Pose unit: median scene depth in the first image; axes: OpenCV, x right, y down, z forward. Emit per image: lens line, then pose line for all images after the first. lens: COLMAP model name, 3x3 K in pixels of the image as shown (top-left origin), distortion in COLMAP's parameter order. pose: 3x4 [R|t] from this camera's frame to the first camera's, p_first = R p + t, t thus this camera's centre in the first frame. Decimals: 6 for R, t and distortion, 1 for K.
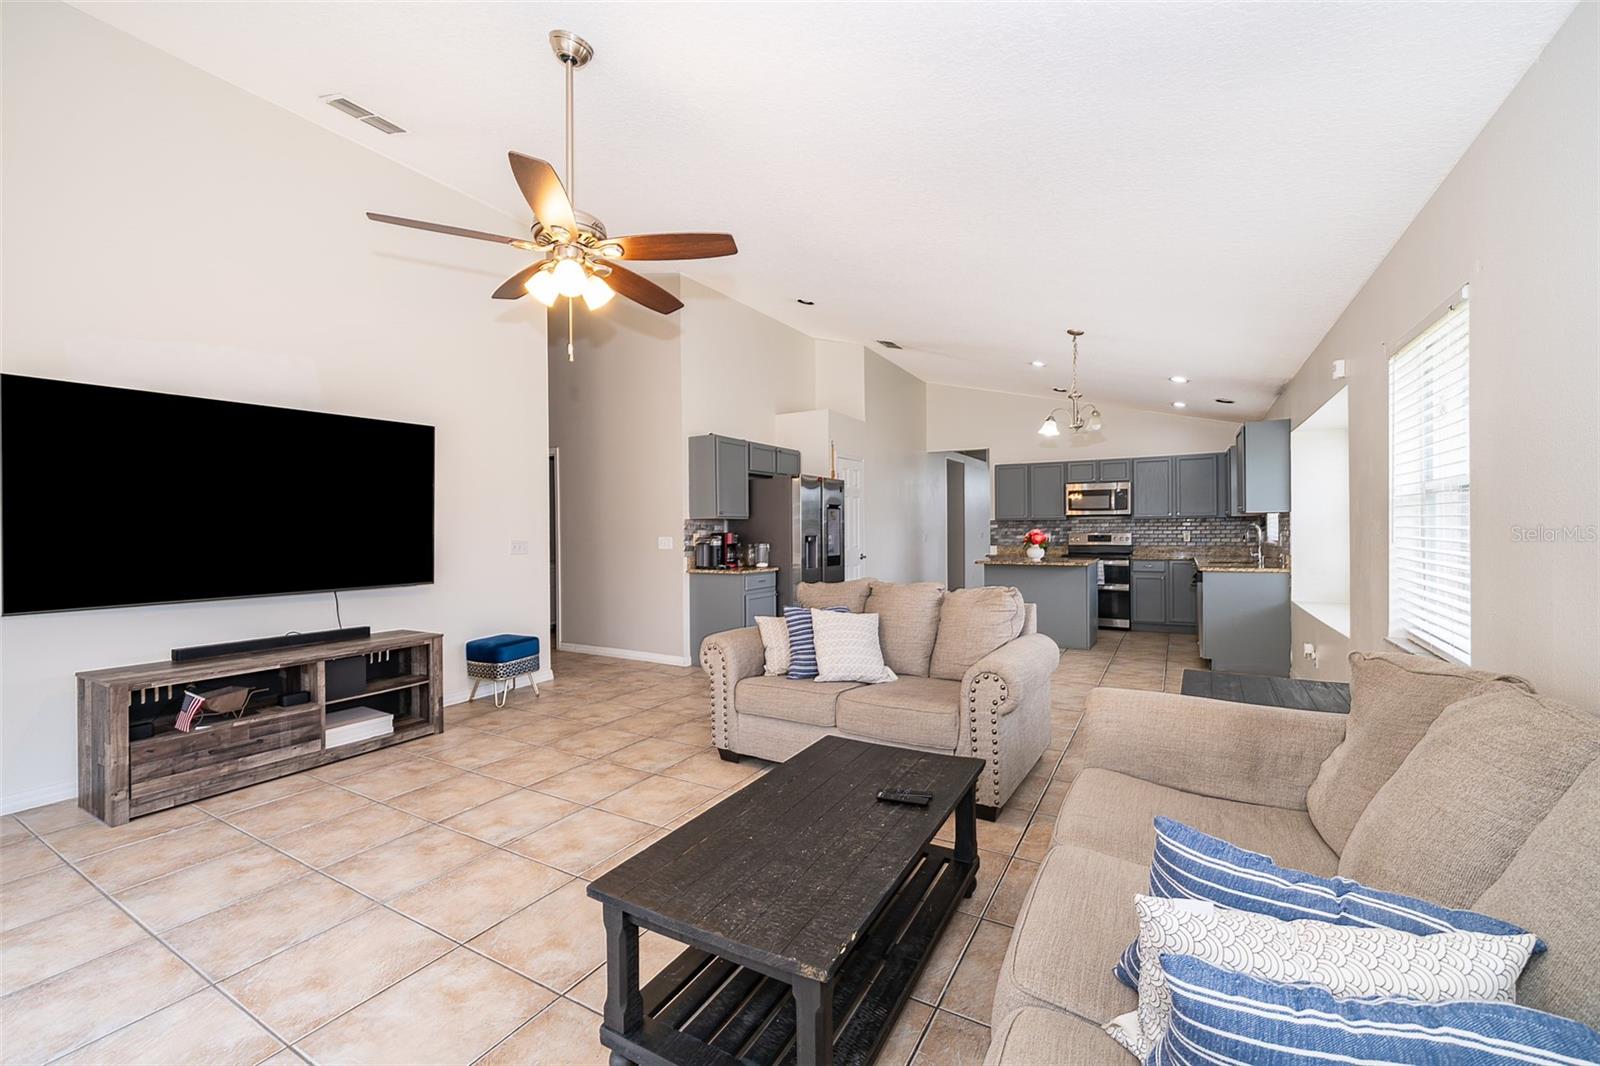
lens RADIAL K [[664.5, 0, 801.6], [0, 664.5, 533.5], [0, 0, 1]] dist [0.000243, -0.000030]
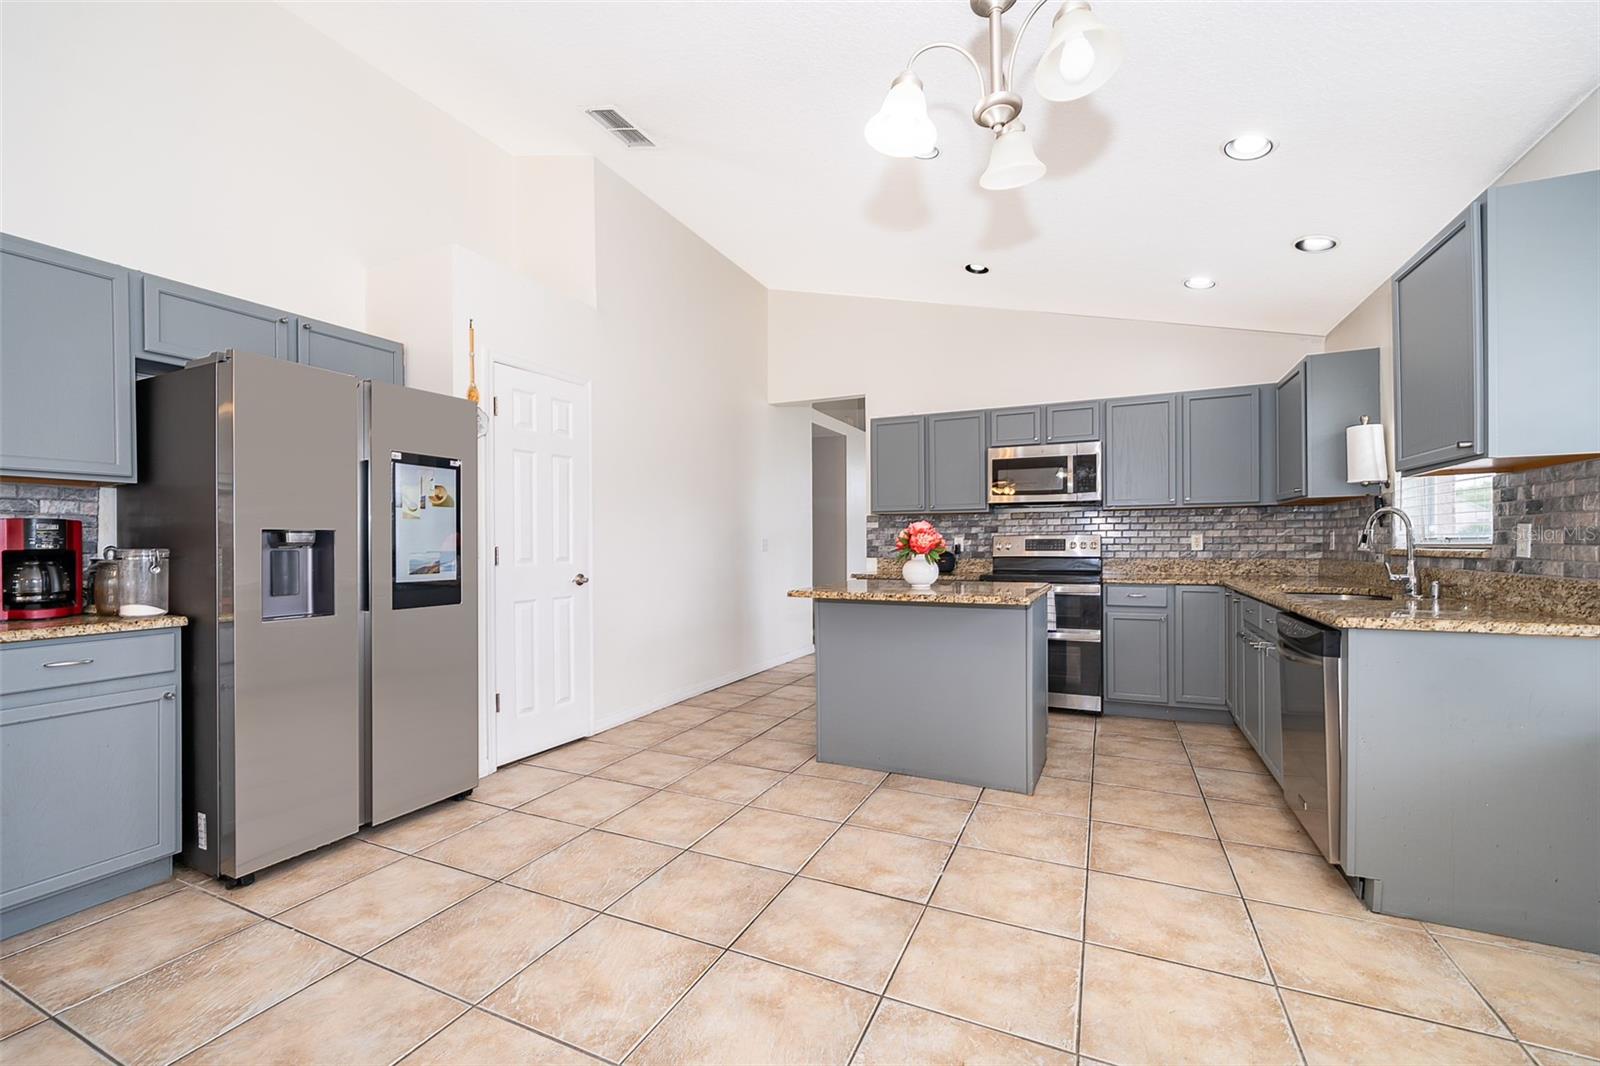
lens RADIAL K [[664.5, 0, 797.9], [0, 664.5, 539.6], [0, 0, 1]] dist [0.000243, -0.000030]
pose [[0.996705, 0.003844, 0.081024, 0.256480], [-0.003109, 0.999953, -0.009198, 0.011659], [-0.081055, 0.008916, 0.996670, 0.604901]]
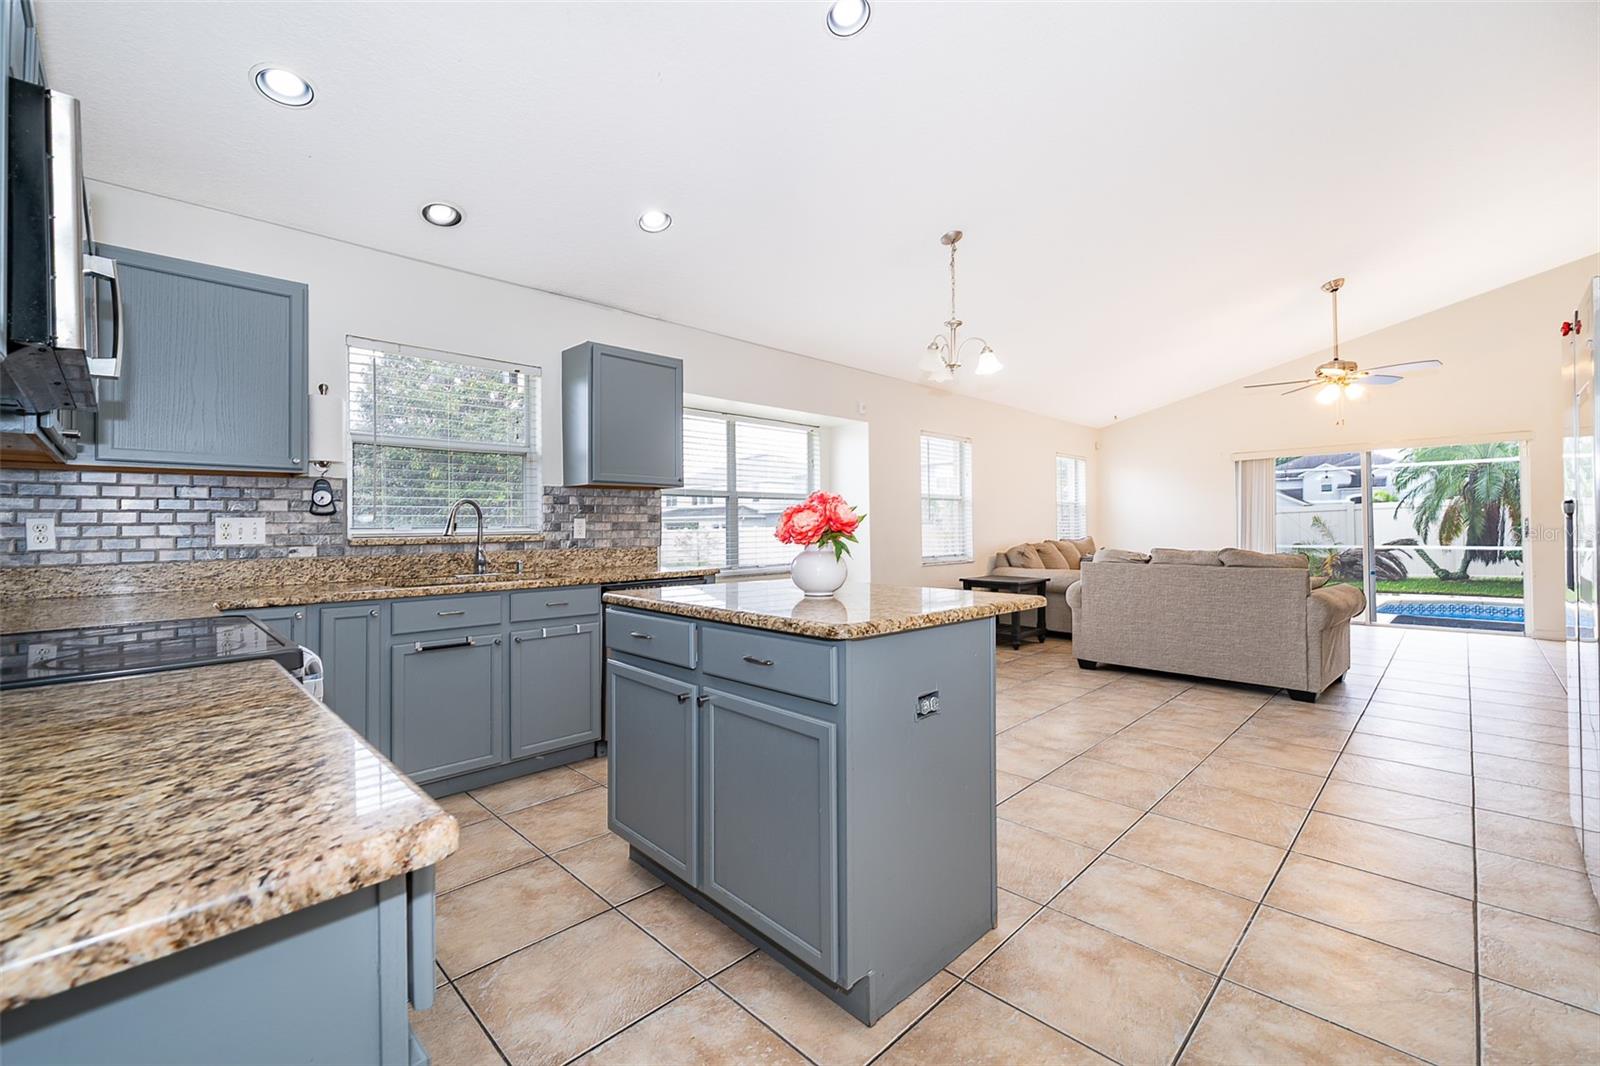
lens RADIAL K [[664.5, 0, 801.7], [0, 664.5, 516.6], [0, 0, 1]] dist [0.000243, -0.000030]
pose [[-0.965545, 0.023717, 0.259152, 0.318106], [0.020687, 0.999682, -0.014412, 0.009783], [-0.259412, -0.008554, -0.965729, 1.434716]]
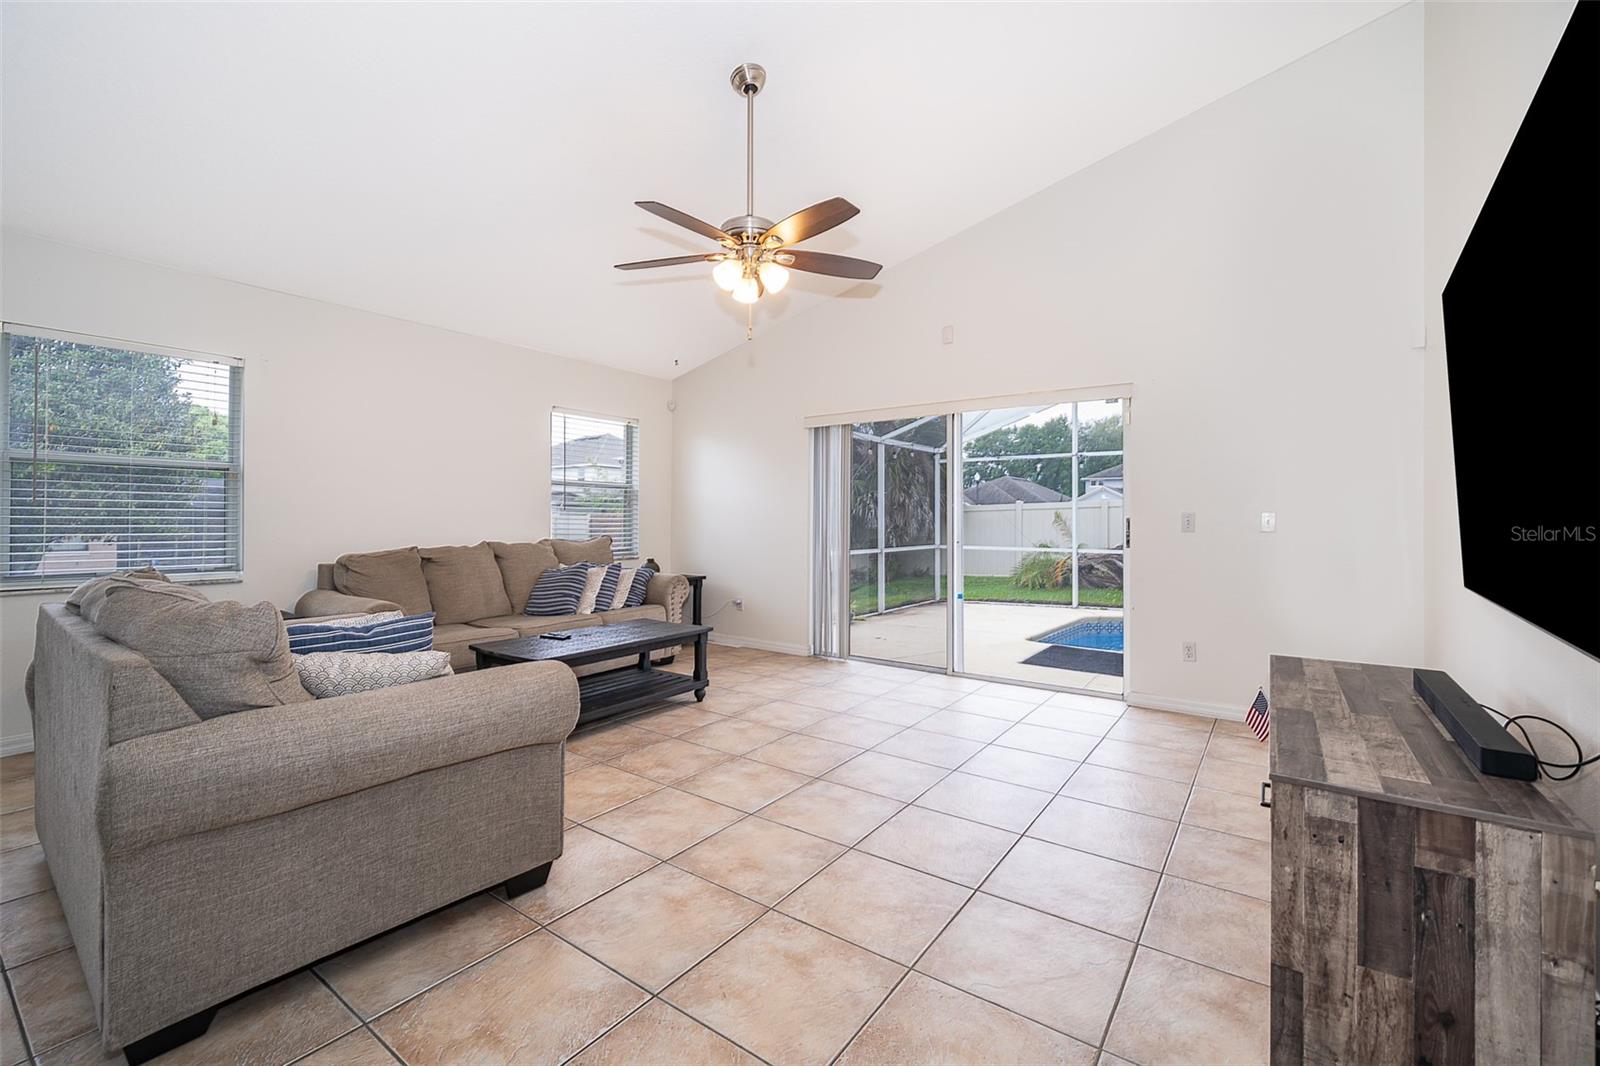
lens RADIAL K [[664.5, 0, 792.2], [0, 664.5, 522.1], [0, 0, 1]] dist [0.000243, -0.000030]
pose [[-0.994522, 0.000773, 0.104524, -0.220861], [0.001608, 0.999967, 0.007902, 0.017269], [-0.104514, 0.008027, -0.994491, 0.875385]]
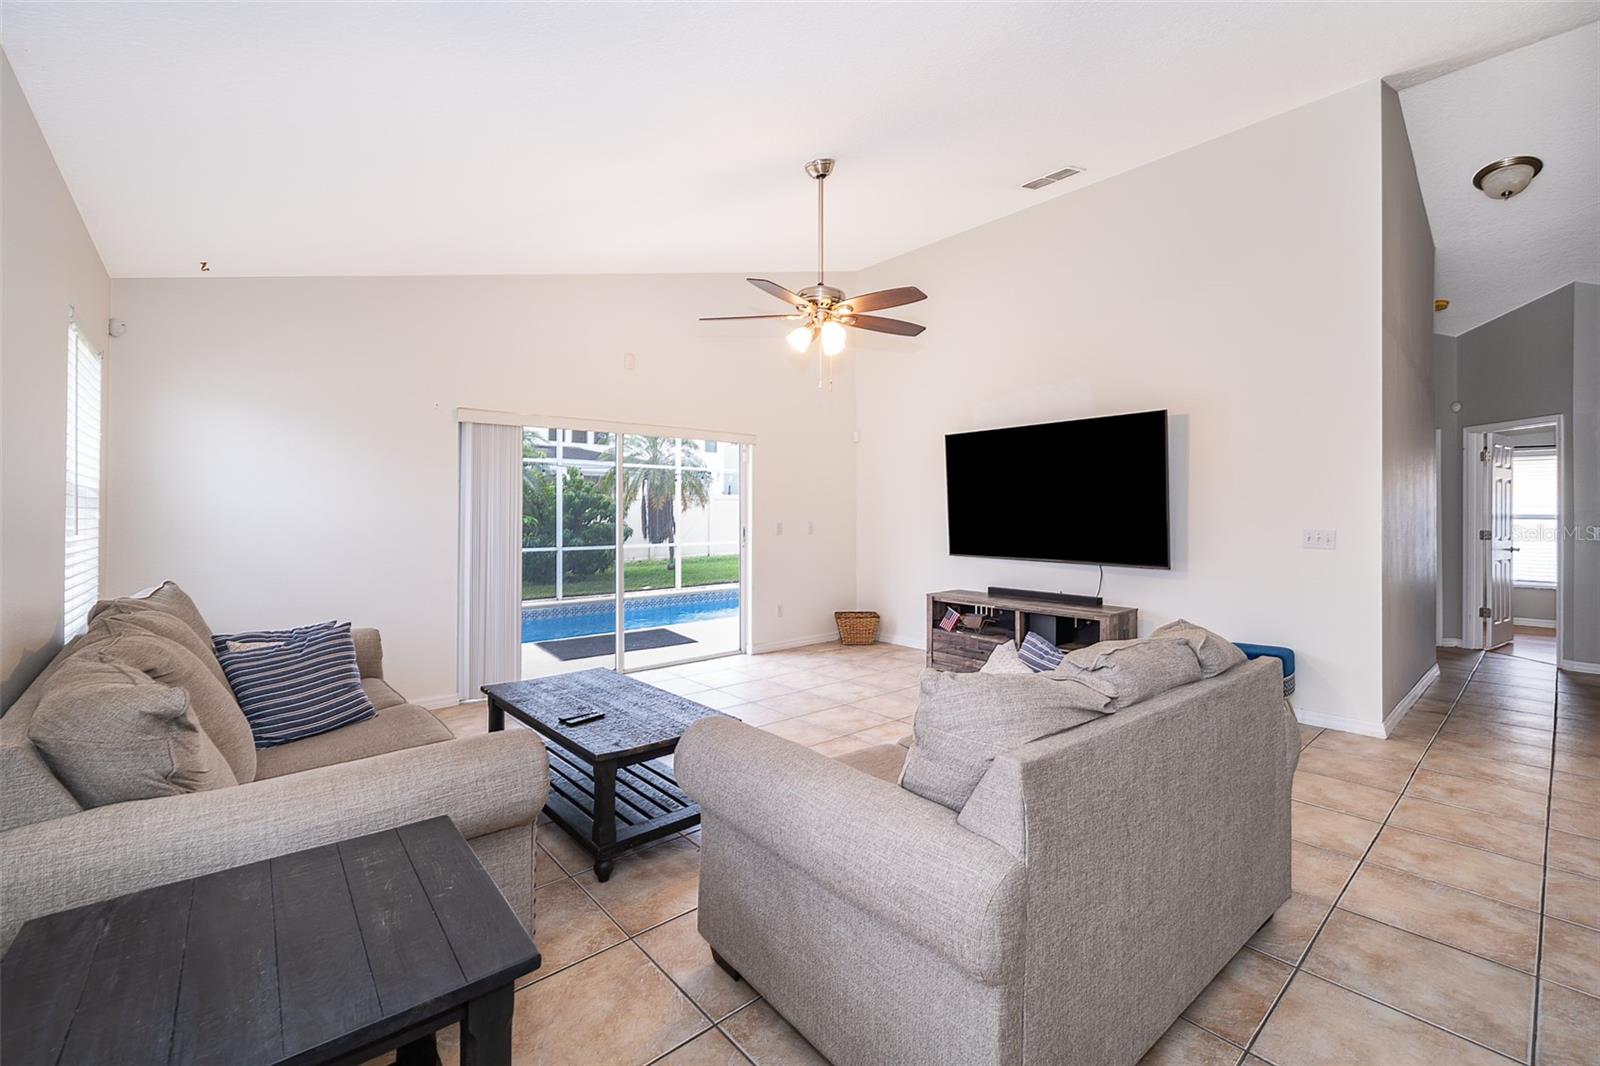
lens RADIAL K [[664.5, 0, 796.4], [0, 664.5, 512.1], [0, 0, 1]] dist [0.000243, -0.000030]
pose [[-0.326488, 0.007140, -0.945174, 0.395837], [-0.005454, 0.999941, 0.009438, -0.011217], [0.945186, 0.008237, -0.326430, 0.570611]]
